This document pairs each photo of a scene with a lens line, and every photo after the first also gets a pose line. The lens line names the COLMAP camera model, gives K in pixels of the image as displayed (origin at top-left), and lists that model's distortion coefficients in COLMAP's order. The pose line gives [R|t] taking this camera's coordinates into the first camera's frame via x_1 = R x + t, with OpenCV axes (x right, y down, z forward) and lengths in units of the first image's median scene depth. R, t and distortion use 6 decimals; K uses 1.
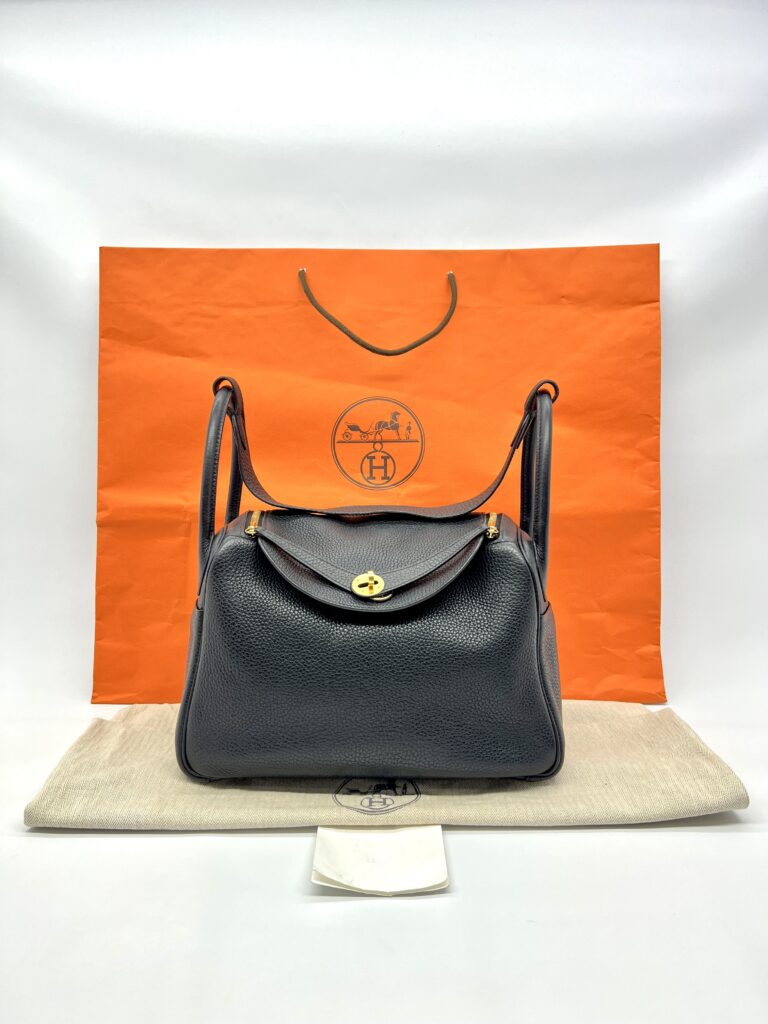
lens RADIAL K [[776.9, 0, 384.0], [0, 776.9, 512.0], [0, 0, 1]] dist [0.000715, -0.000843]
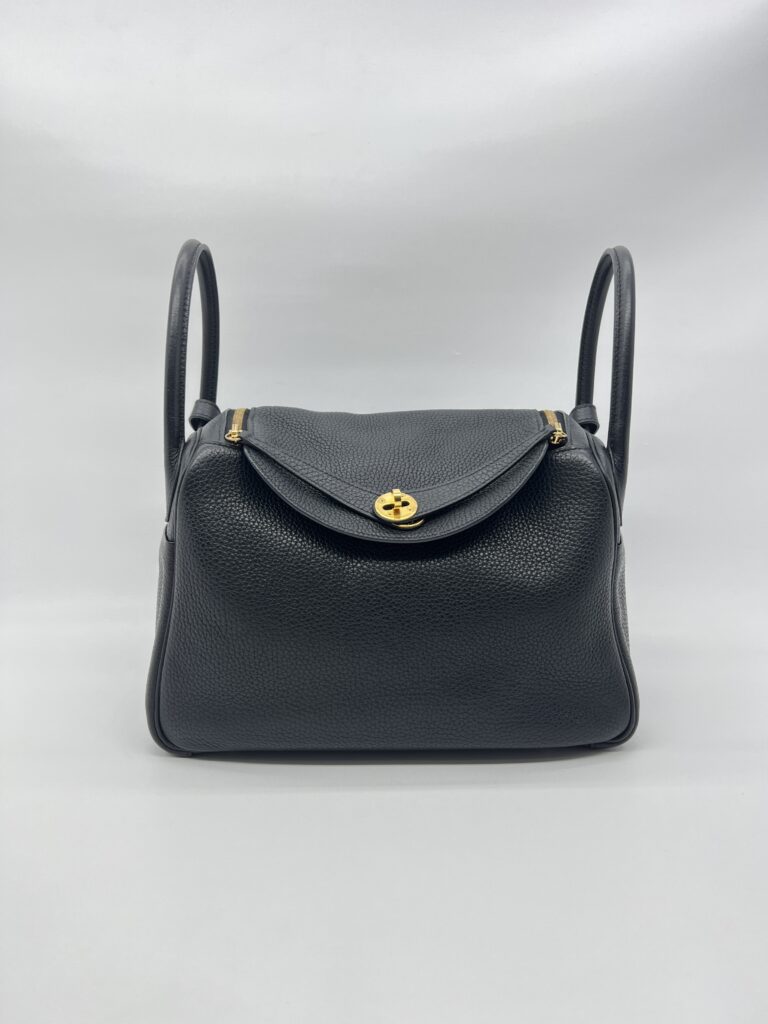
lens RADIAL K [[773.6, 0, 387.1], [0, 773.6, 535.1], [0, 0, 1]] dist [0.002247, -0.000038]
pose [[0.999110, -0.010853, 0.040770, -0.057728], [0.004819, 0.989379, 0.145277, 0.011077], [-0.041913, -0.144951, 0.988551, 0.252621]]
